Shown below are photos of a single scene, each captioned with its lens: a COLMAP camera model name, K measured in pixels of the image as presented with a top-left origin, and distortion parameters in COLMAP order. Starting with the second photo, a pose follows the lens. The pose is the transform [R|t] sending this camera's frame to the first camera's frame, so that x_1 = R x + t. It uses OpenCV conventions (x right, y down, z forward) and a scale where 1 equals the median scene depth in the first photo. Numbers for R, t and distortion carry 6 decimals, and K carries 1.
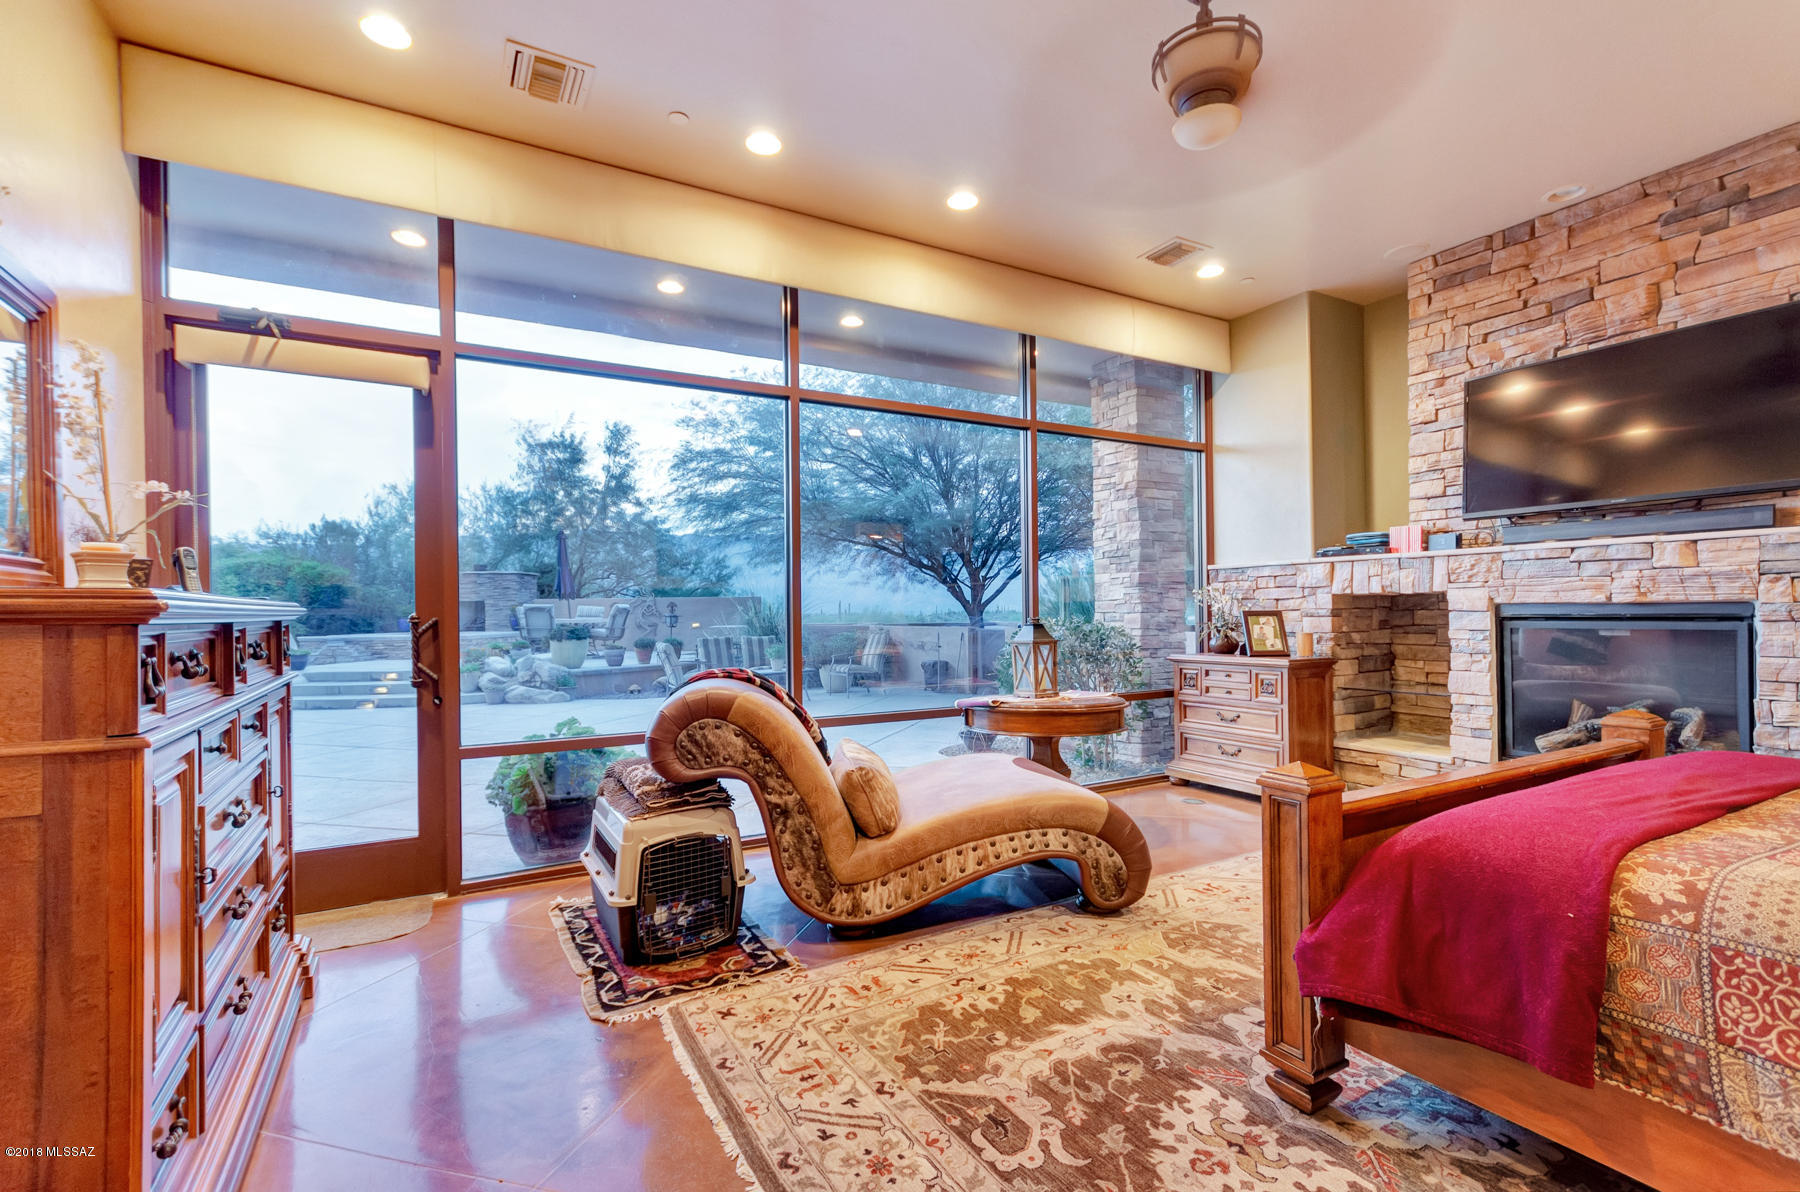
lens RADIAL K [[781.3, 0, 875.2], [0, 781.3, 601.9], [0, 0, 1]] dist [0.000578, 0.000264]
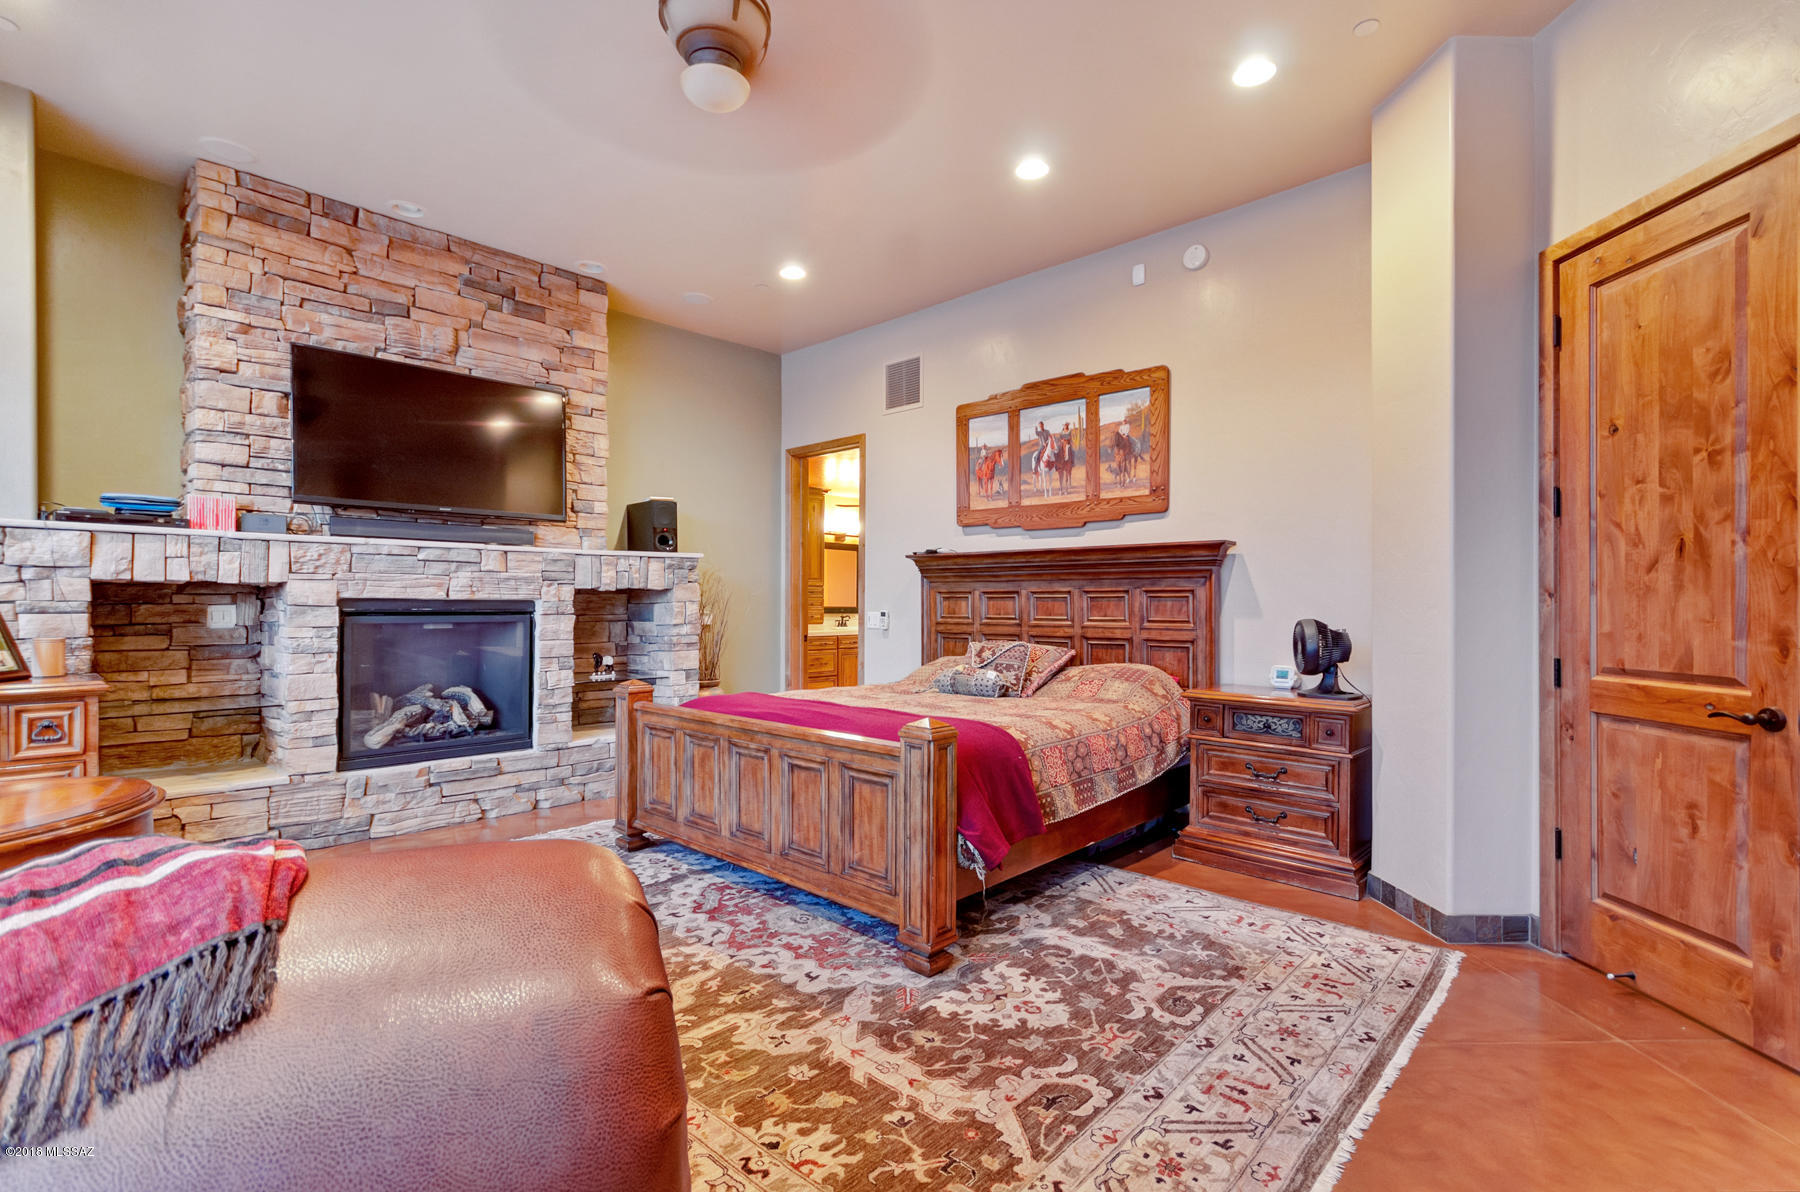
lens RADIAL K [[838.3, 0, 900.0], [0, 838.3, 596.0], [0, 0, 1]] dist [-0.001025, -0.000100]
pose [[-0.315913, 0.018523, 0.948607, -0.416167], [-0.013706, 0.999616, -0.024084, 0.016716], [-0.948689, -0.020610, -0.315538, 0.774288]]
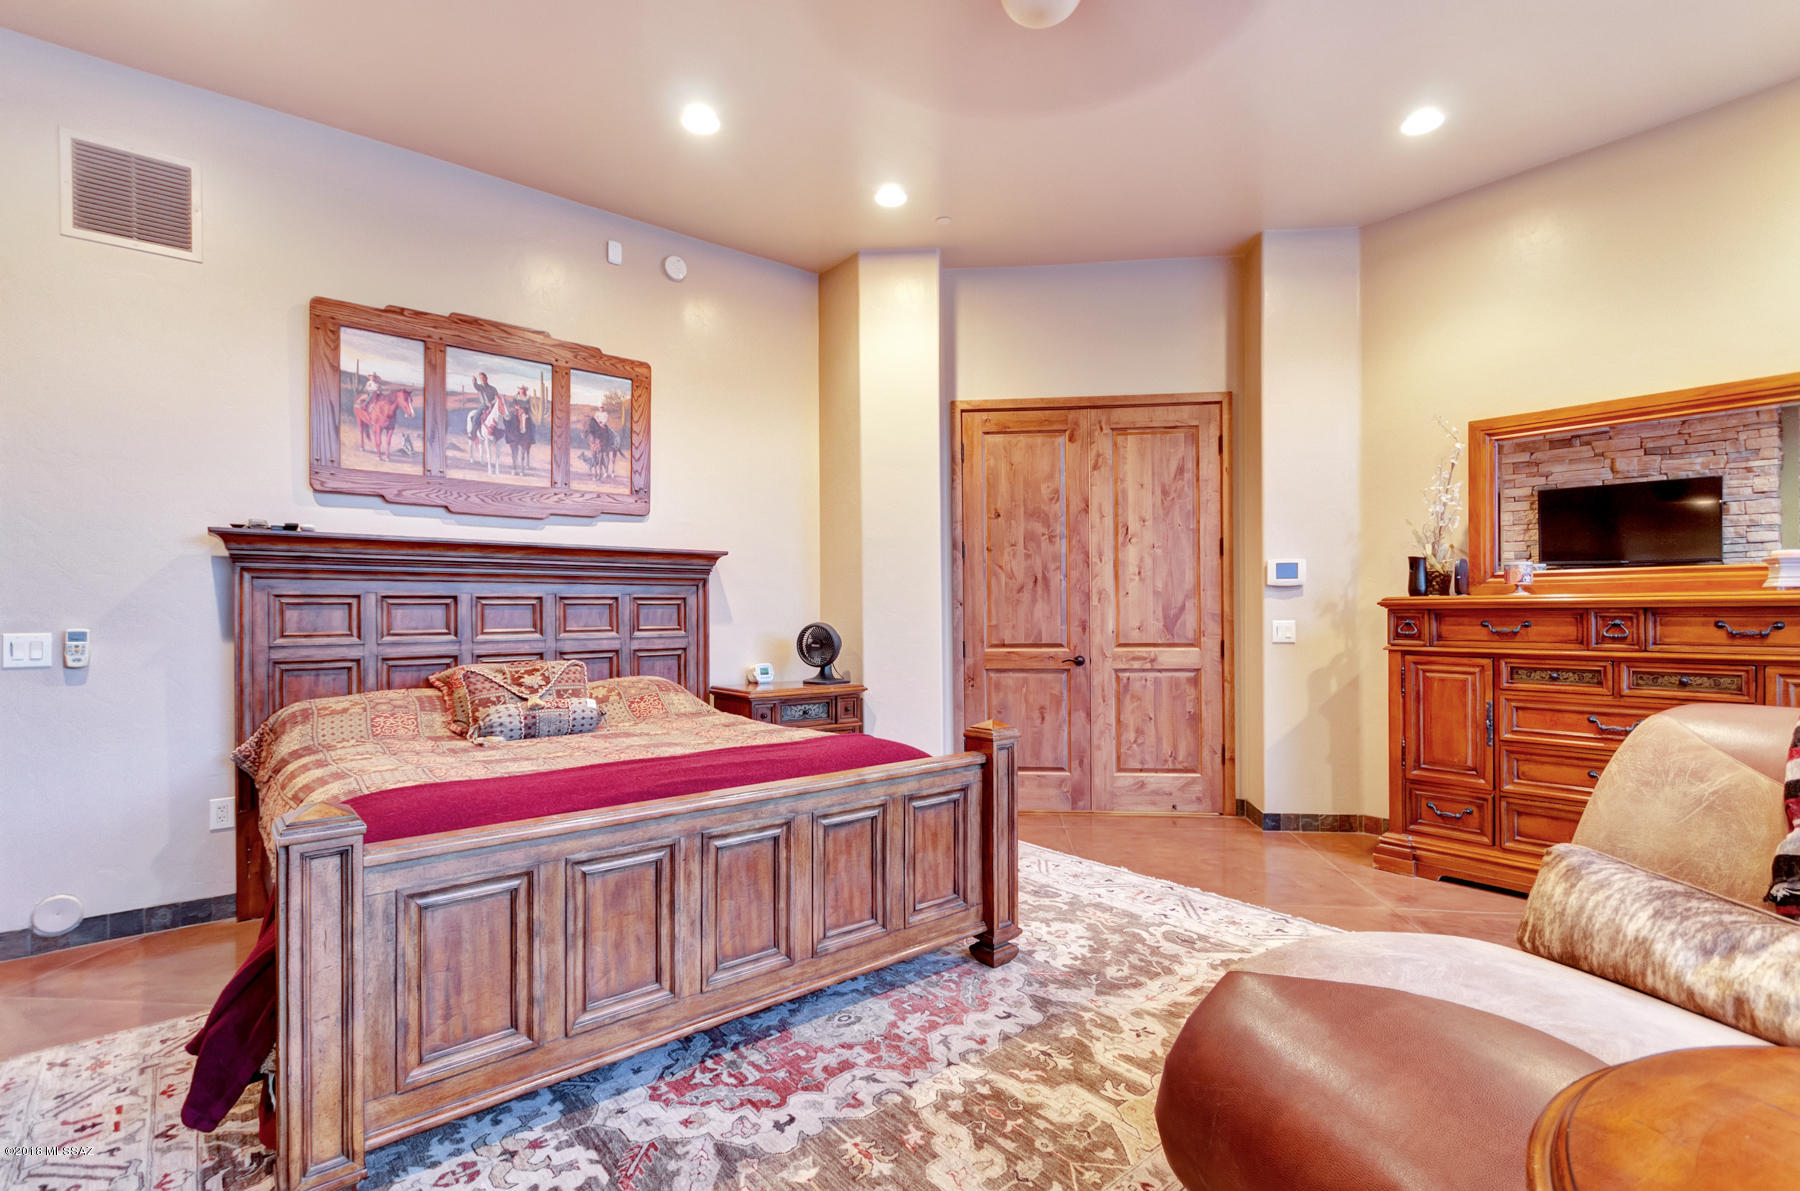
lens RADIAL K [[849.9, 0, 903.3], [0, 849.9, 605.4], [0, 0, 1]] dist [-0.000454, 0.000055]
pose [[-0.976584, 0.014771, -0.214628, 0.524600], [0.018953, 0.999668, -0.017443, 0.012542], [0.214299, -0.021103, -0.976540, 1.262753]]
